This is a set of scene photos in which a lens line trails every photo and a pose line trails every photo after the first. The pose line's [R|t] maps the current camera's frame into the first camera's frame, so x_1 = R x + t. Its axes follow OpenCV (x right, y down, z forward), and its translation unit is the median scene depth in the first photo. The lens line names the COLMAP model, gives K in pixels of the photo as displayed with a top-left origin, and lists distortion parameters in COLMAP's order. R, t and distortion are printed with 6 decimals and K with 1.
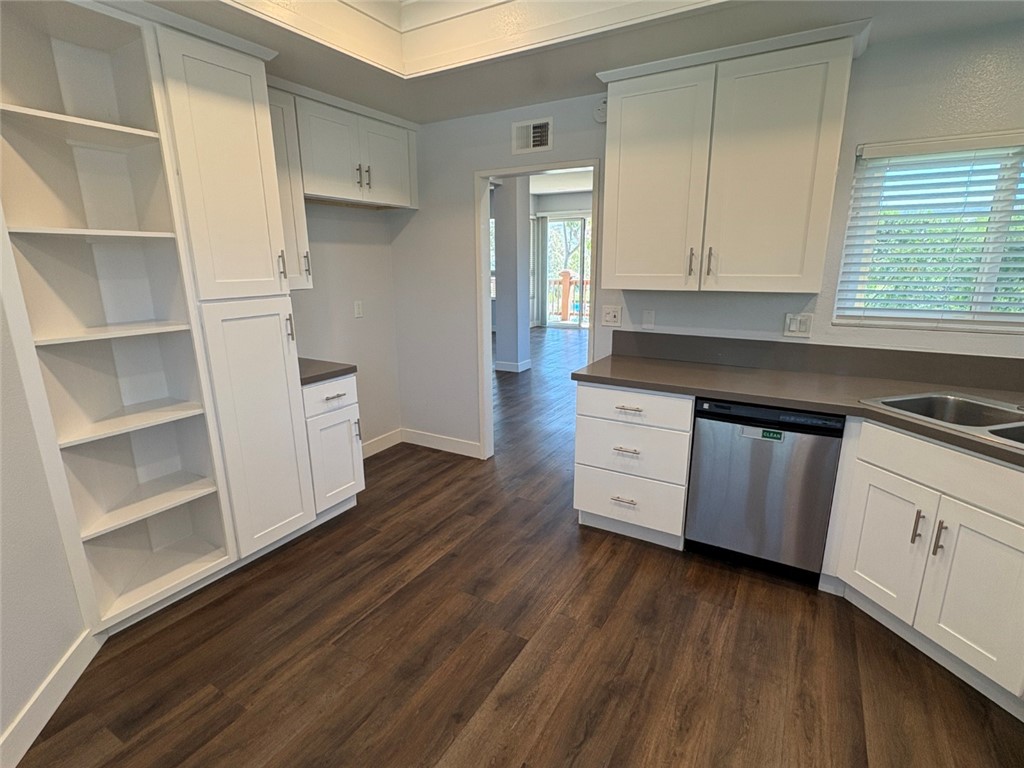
lens RADIAL K [[509.9, 0, 513.5], [0, 509.9, 386.0], [0, 0, 1]] dist [0.001465, -0.001189]
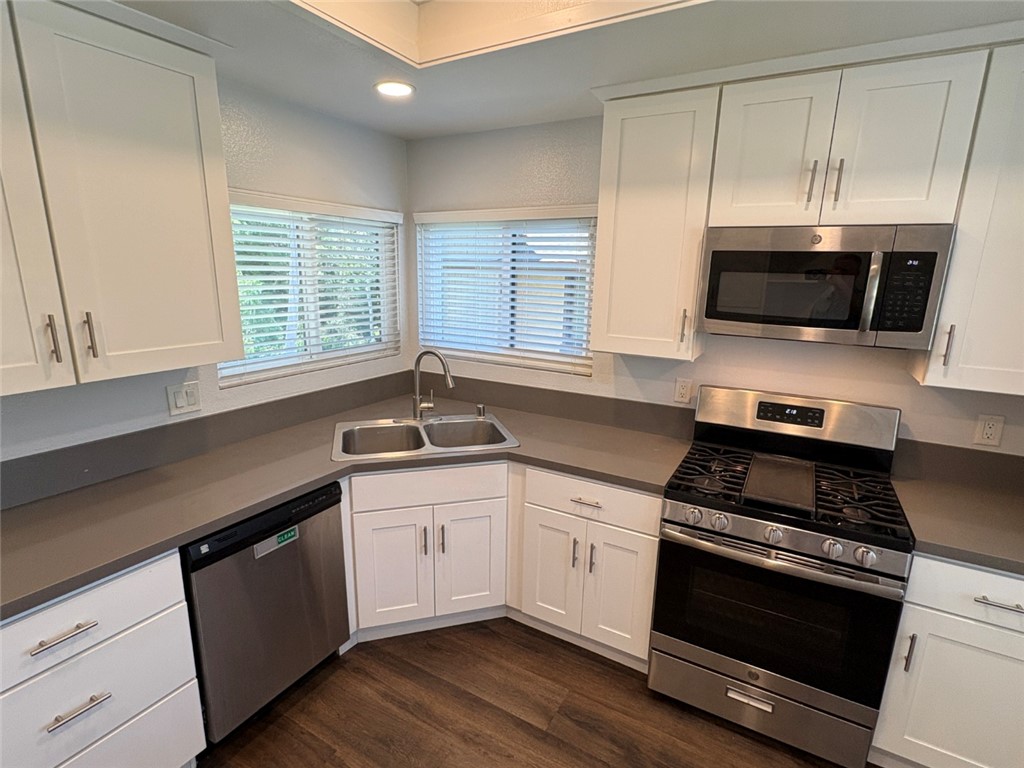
lens RADIAL K [[509.9, 0, 512.1], [0, 509.9, 383.6], [0, 0, 1]] dist [0.001465, -0.001189]
pose [[-0.005780, -0.215596, 0.976466, -0.272151], [0.218351, 0.952647, 0.211629, -0.259806], [-0.975853, 0.214436, 0.041569, 0.621584]]
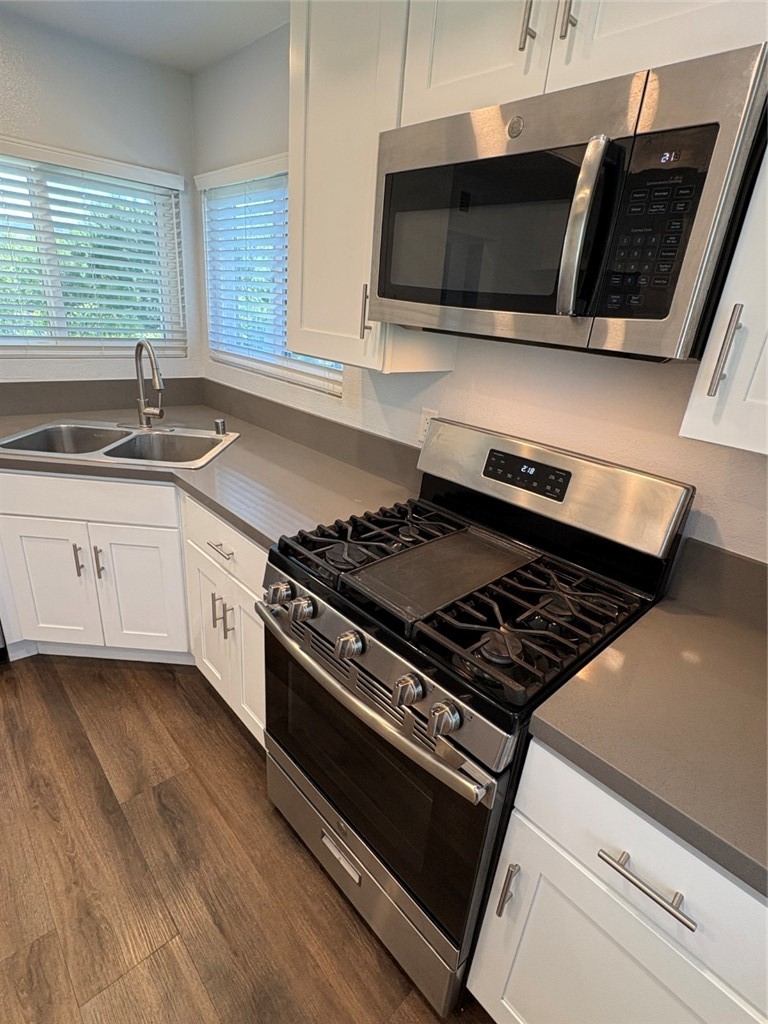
lens RADIAL K [[509.9, 0, 385.5], [0, 509.9, 510.0], [0, 0, 1]] dist [0.001465, -0.001189]
pose [[0.293661, -0.331539, 0.896574, 0.082410], [0.149501, 0.942315, 0.299486, -0.030513], [-0.944146, 0.046091, 0.326287, 0.073308]]
